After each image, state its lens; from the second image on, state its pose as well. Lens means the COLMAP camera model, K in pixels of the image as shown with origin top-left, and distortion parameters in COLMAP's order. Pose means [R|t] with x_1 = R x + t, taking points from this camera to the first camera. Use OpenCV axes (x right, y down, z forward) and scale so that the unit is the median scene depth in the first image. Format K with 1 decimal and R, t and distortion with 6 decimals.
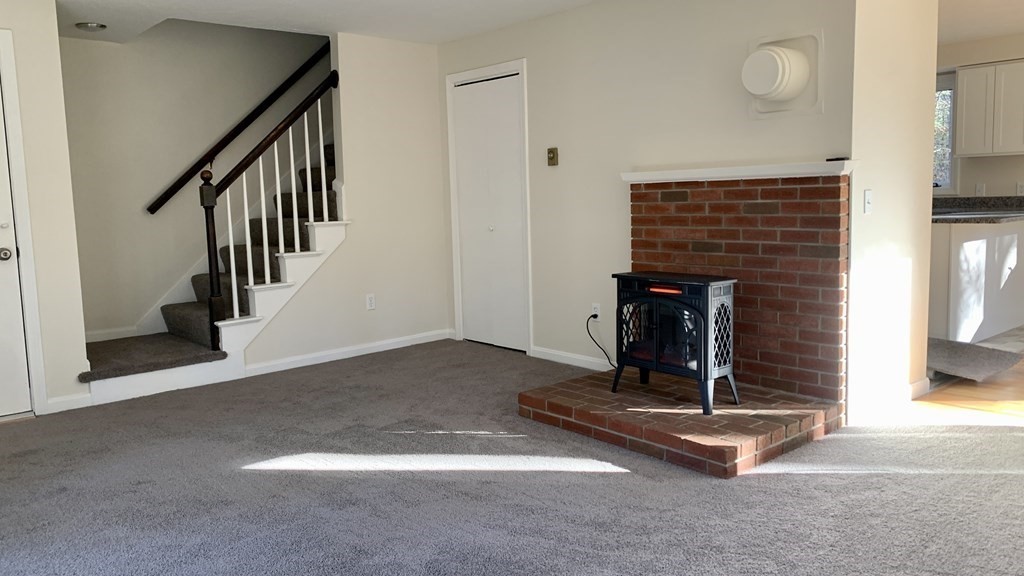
lens RADIAL K [[794.6, 0, 504.8], [0, 794.6, 288.8], [0, 0, 1]] dist [0.061907, -0.002290]
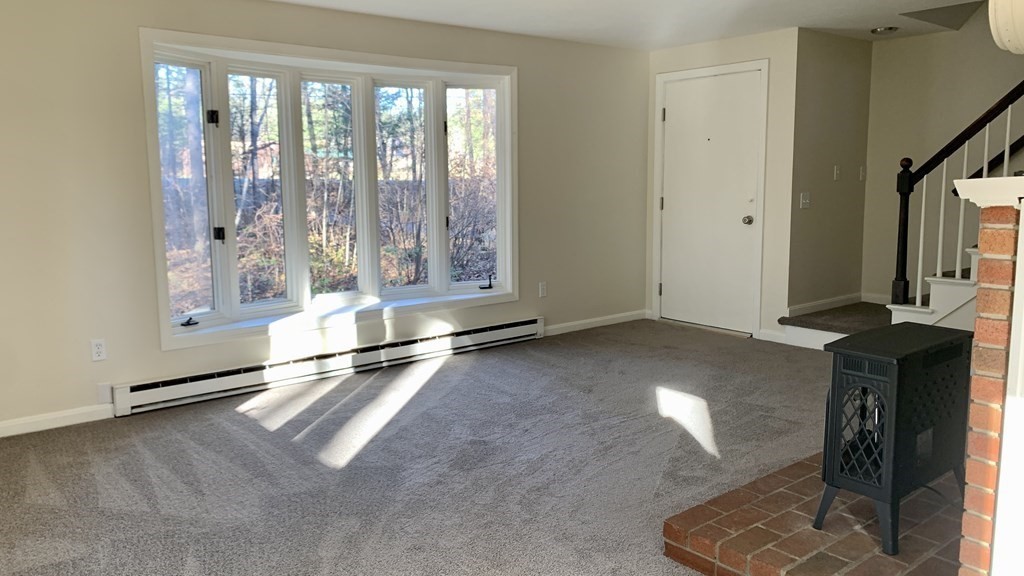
lens RADIAL K [[794.6, 0, 511.1], [0, 794.6, 283.8], [0, 0, 1]] dist [0.061907, -0.002290]
pose [[-0.014982, 0.172953, -0.984816, 0.821488], [-0.114717, 0.978126, 0.173523, -0.133526], [0.993285, 0.115575, 0.005186, 0.612317]]
